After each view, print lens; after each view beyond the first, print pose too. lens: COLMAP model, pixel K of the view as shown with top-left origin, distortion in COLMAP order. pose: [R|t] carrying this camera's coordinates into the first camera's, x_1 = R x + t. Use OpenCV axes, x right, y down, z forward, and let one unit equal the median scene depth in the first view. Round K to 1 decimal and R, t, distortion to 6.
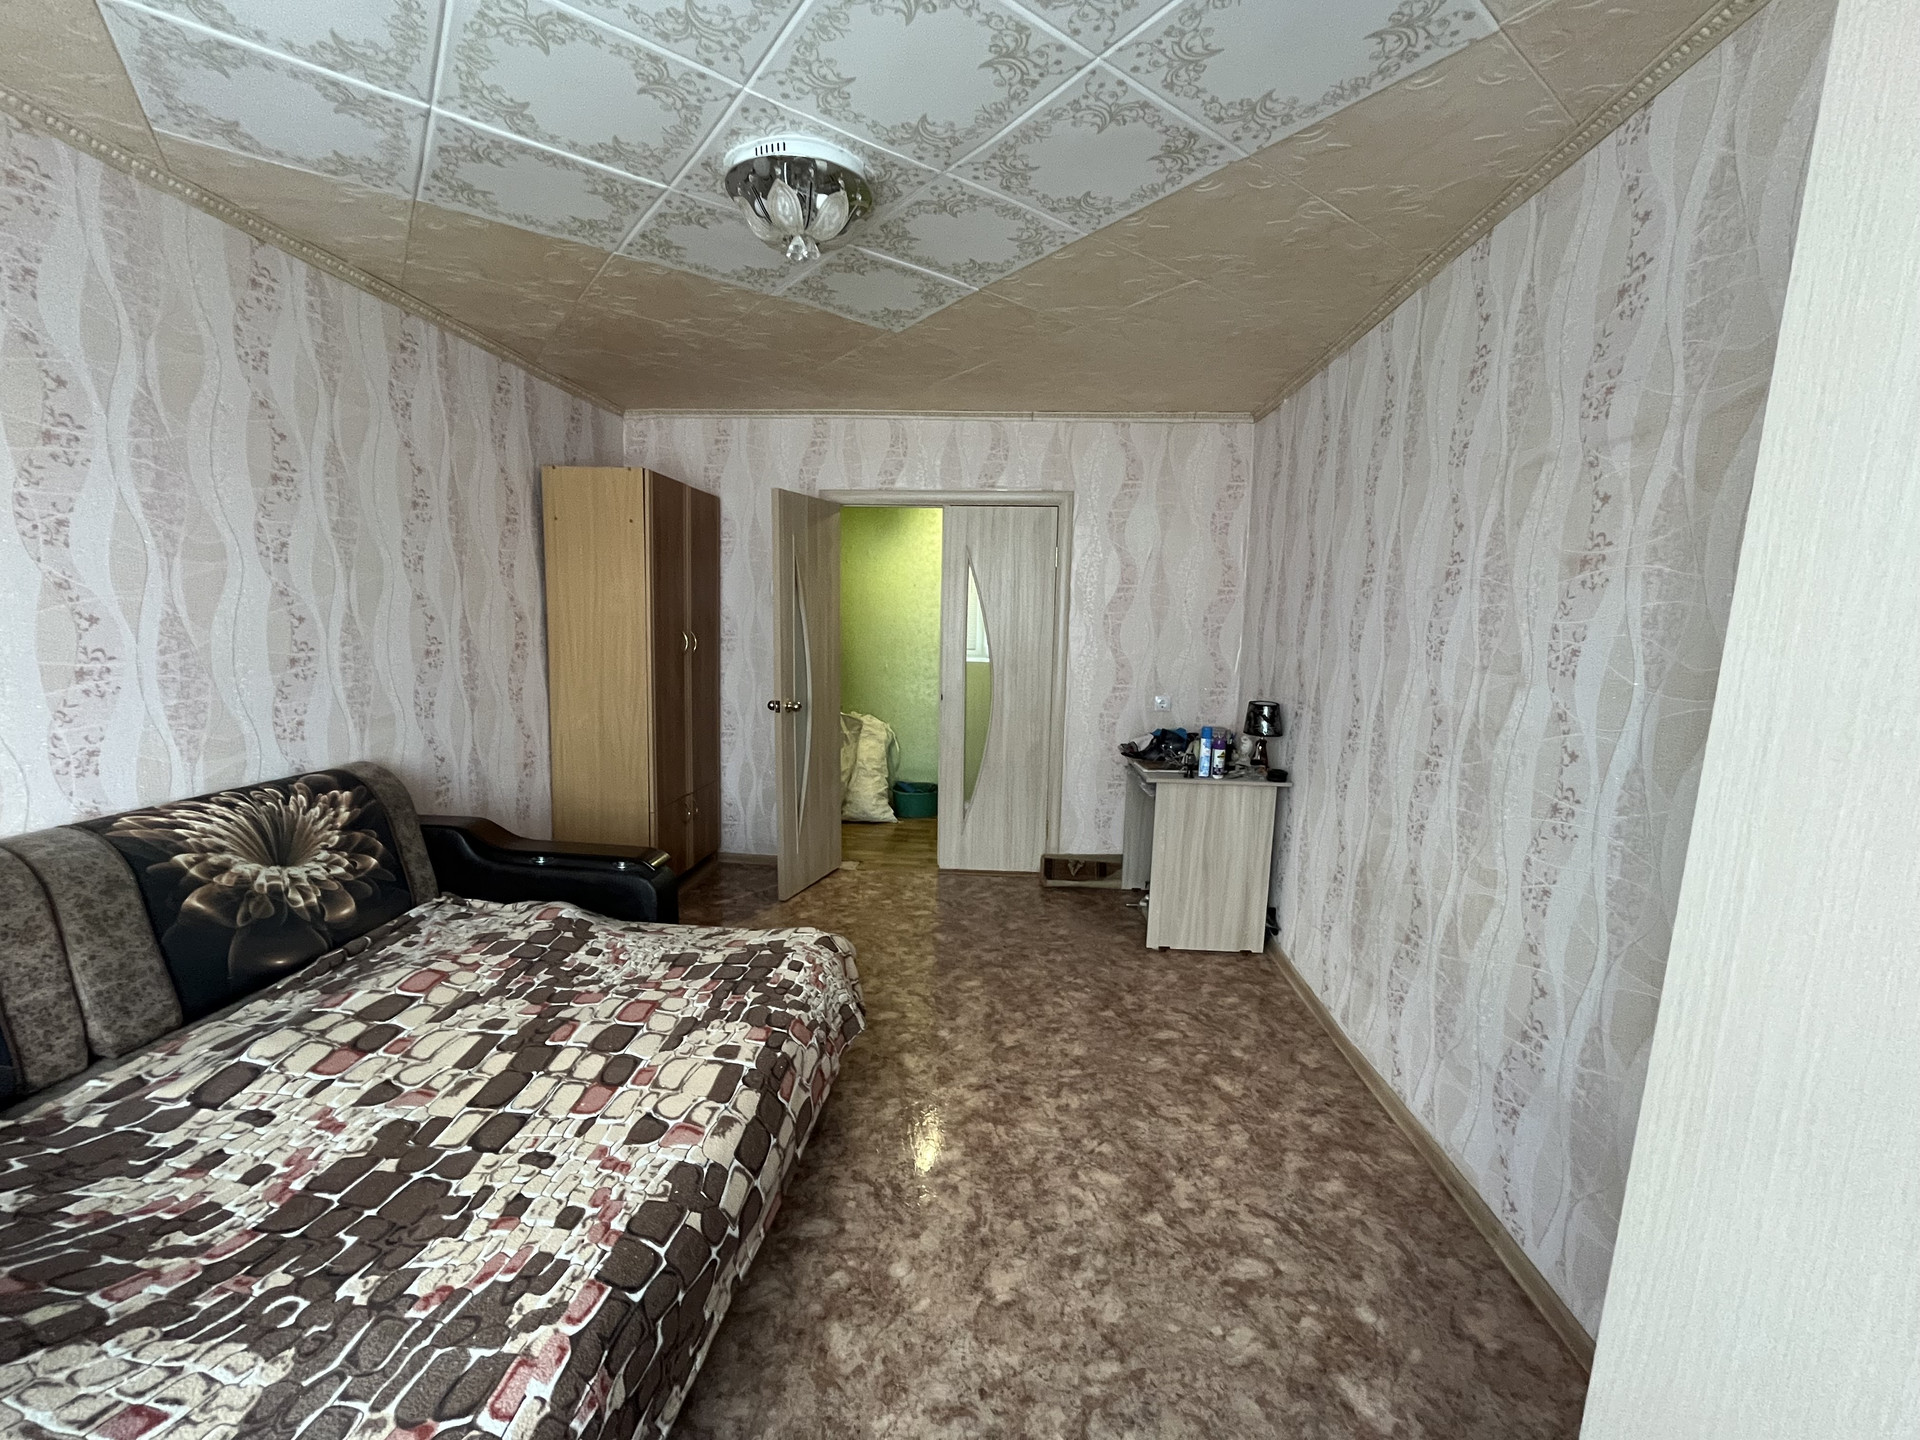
lens RADIAL K [[788.9, 0, 956.6], [0, 788.9, 724.5], [0, 0, 1]] dist [-0.000440, 0.000068]
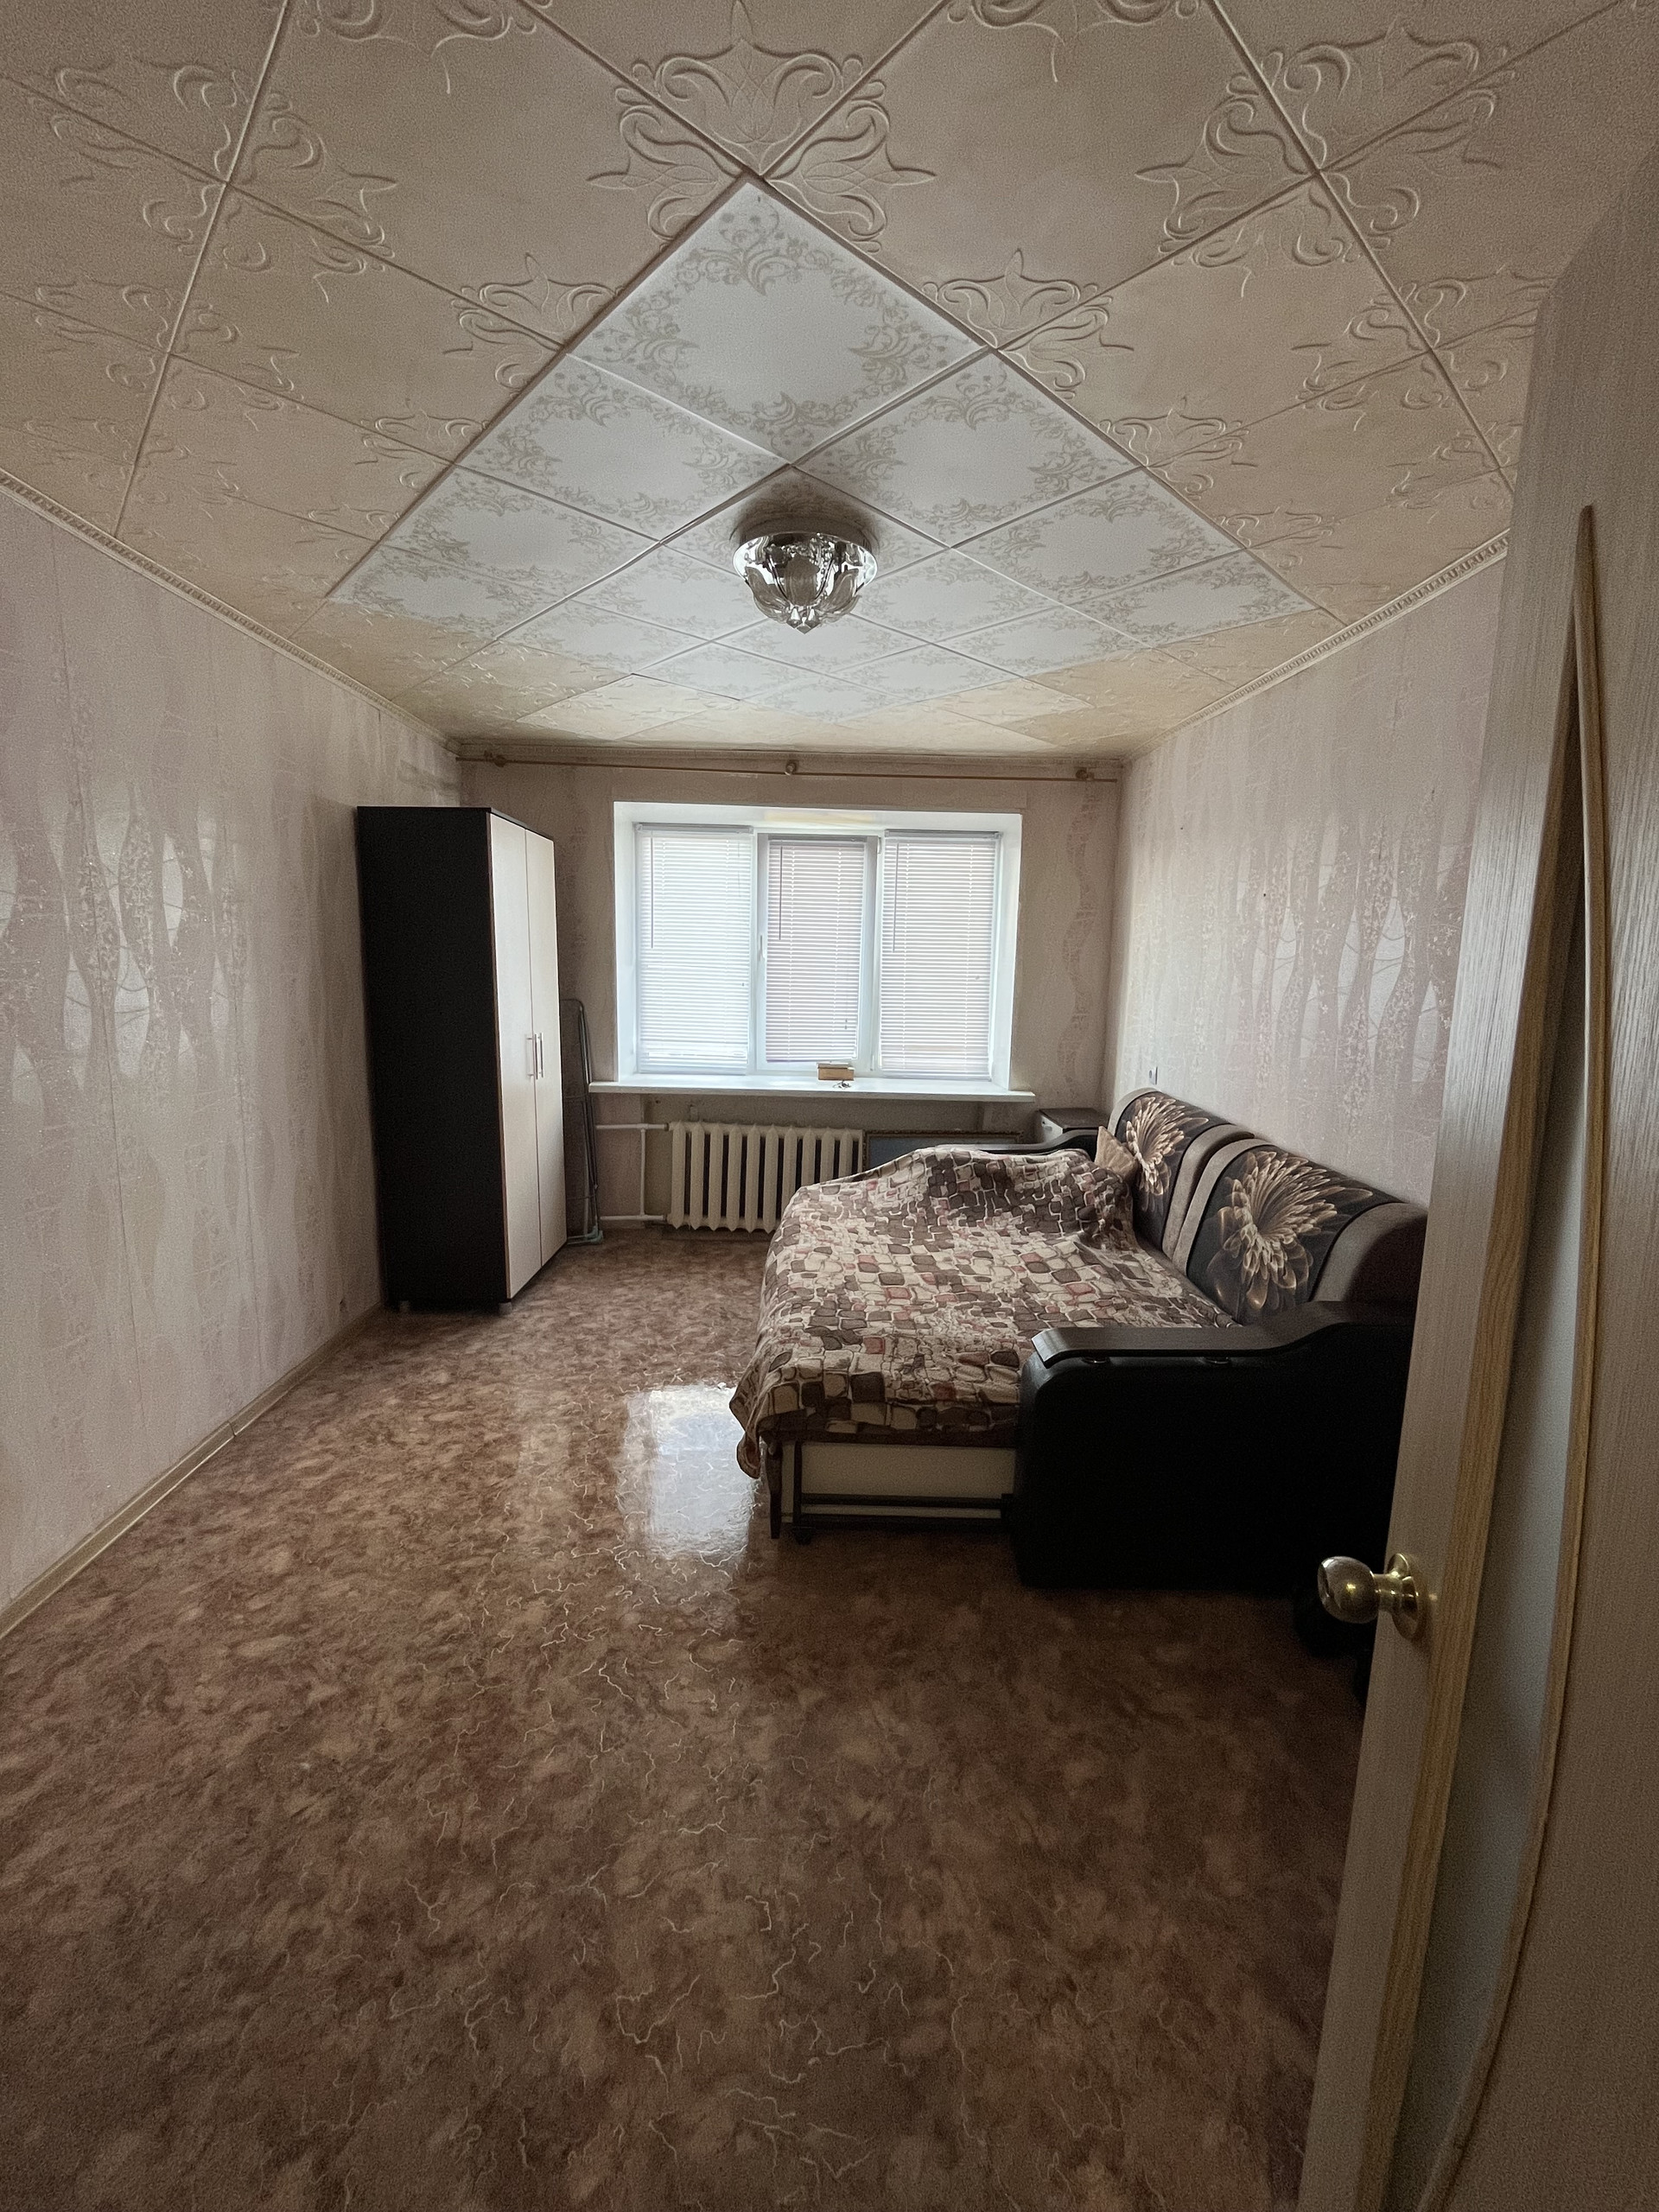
lens RADIAL K [[908.9, 0, 834.3], [0, 908.9, 1094.5], [0, 0, 1]] dist [-0.000440, 0.000068]
pose [[-0.993308, -0.028030, -0.112039, -0.126270], [-0.058904, 0.957395, 0.282711, -0.365013], [0.099341, 0.287419, -0.952639, 2.330239]]
